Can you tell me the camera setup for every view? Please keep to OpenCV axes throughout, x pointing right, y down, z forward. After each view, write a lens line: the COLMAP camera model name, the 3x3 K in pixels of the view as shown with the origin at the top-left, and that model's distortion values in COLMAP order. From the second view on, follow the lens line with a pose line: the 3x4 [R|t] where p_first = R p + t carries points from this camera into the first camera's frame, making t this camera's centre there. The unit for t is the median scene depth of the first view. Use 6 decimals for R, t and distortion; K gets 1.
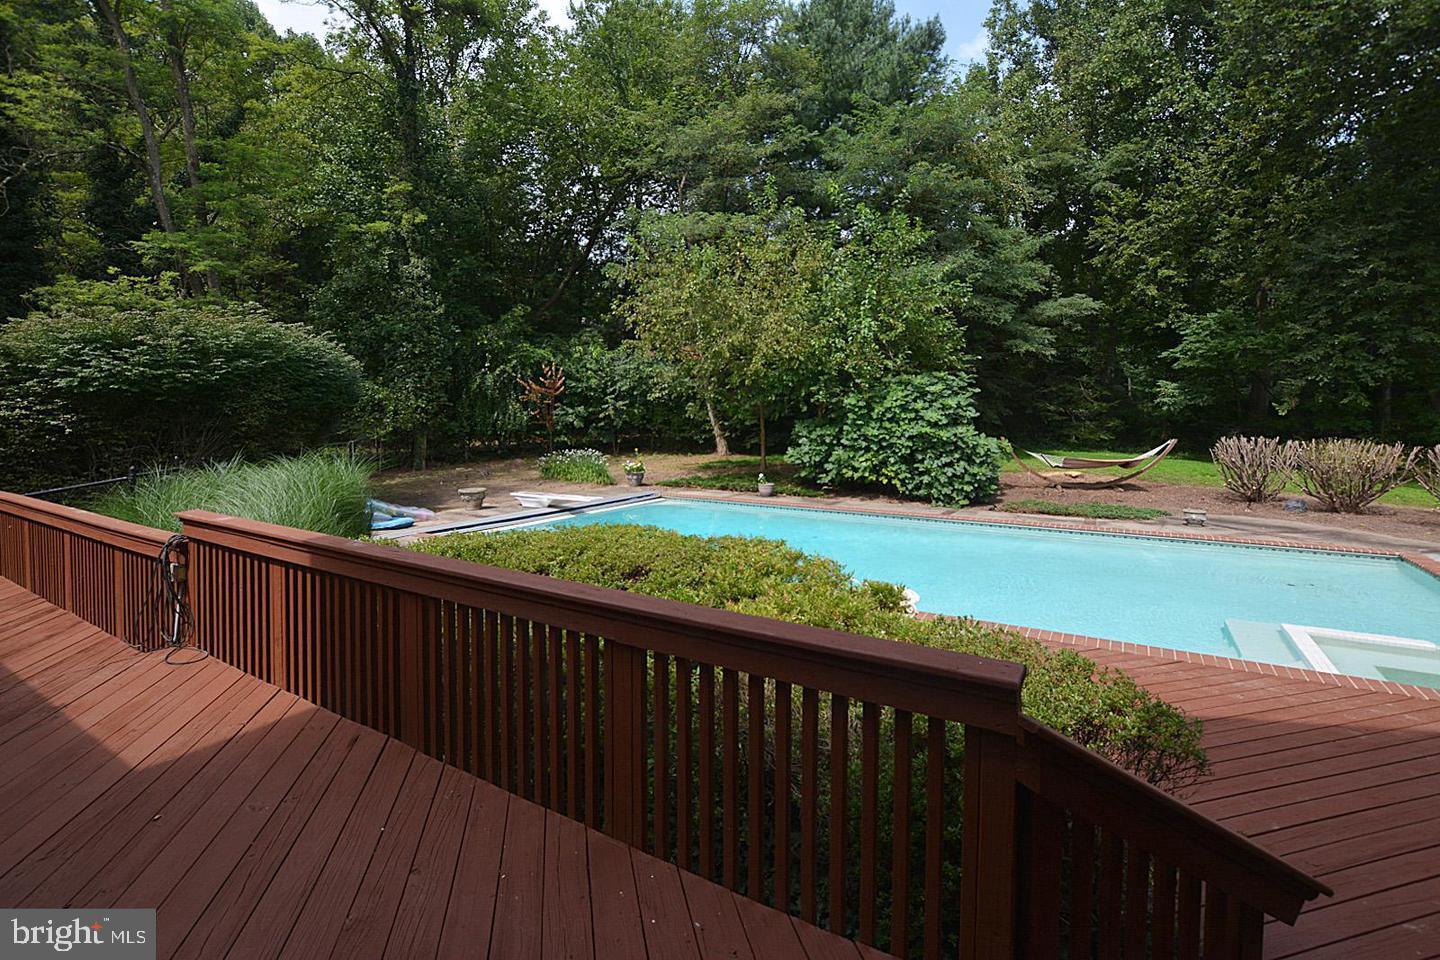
lens RADIAL K [[675.9, 0, 676.7], [0, 675.9, 418.0], [0, 0, 1]] dist [-0.031994, 0.007944]
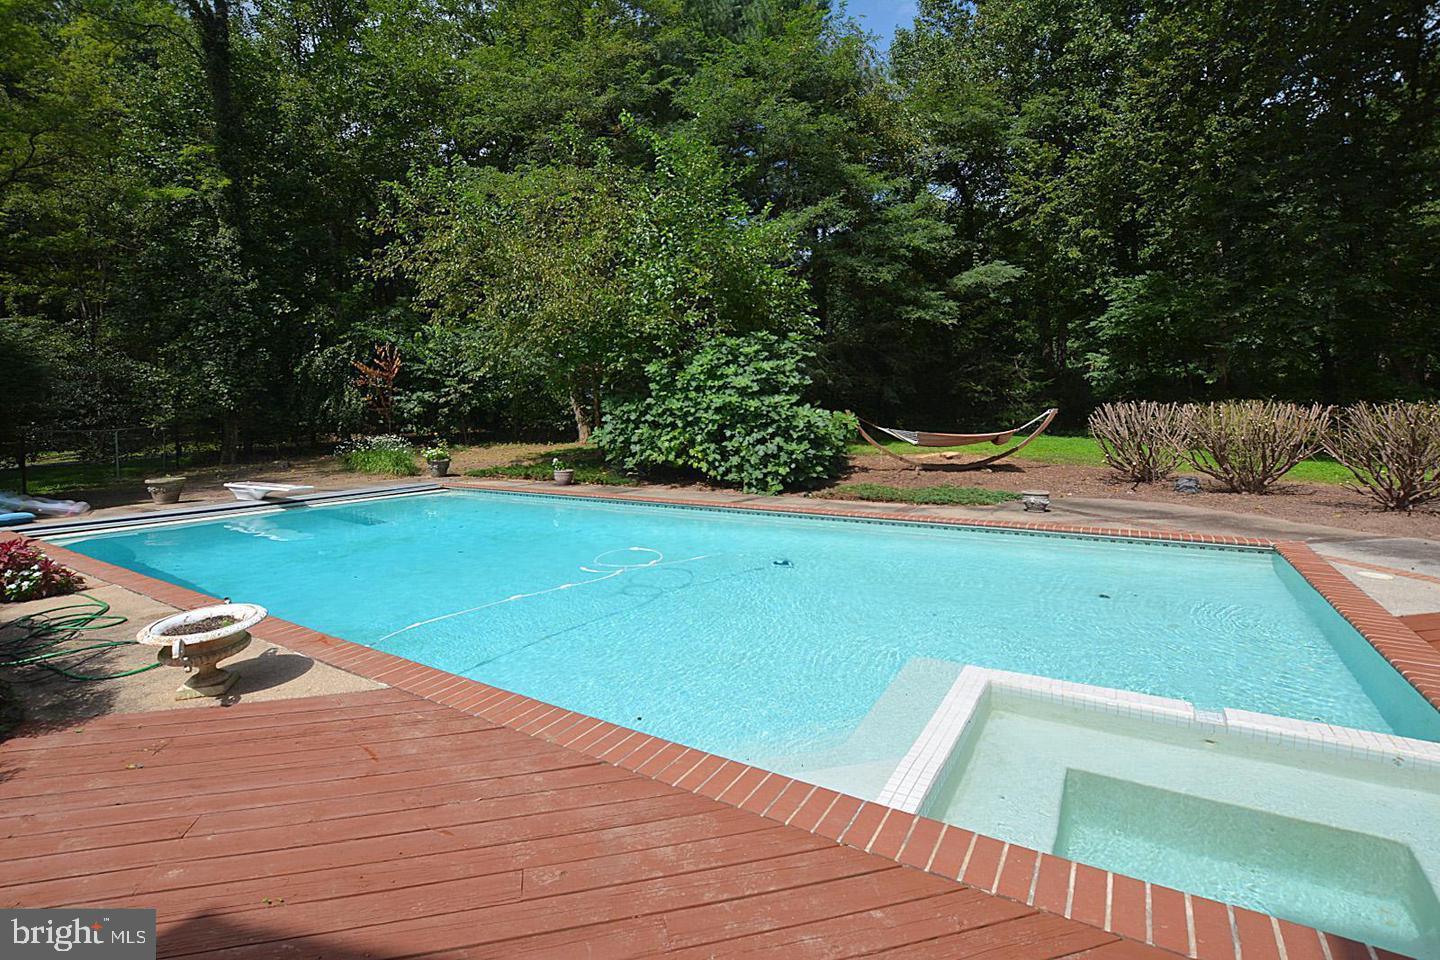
lens RADIAL K [[672.2, 0, 663.0], [0, 672.2, 392.9], [0, 0, 1]] dist [-0.025202, 0.000329]
pose [[0.999711, -0.017102, -0.016903, 0.271833], [0.016413, 0.999063, -0.040057, 0.036932], [0.017572, 0.039768, 0.999054, 0.164109]]
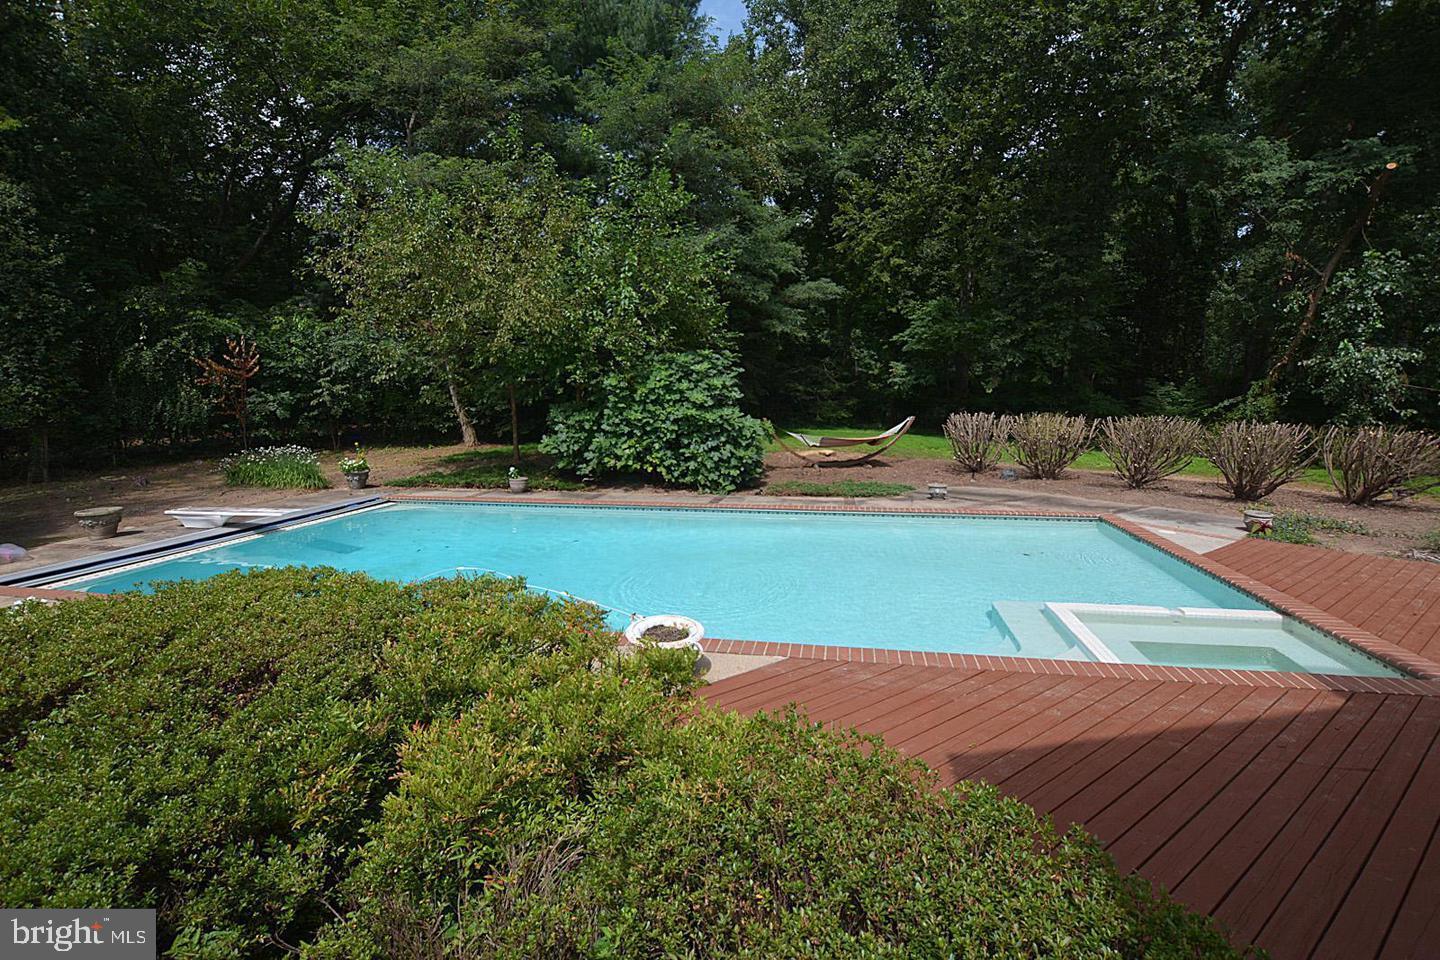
lens RADIAL K [[690.5, 0, 682.3], [0, 690.5, 446.0], [0, 0, 1]] dist [-0.037861, 0.018780]
pose [[0.937869, -0.037420, 0.344965, 0.026113], [0.015393, 0.997676, 0.066371, 0.000670], [-0.346647, -0.056937, 0.936266, 0.101371]]
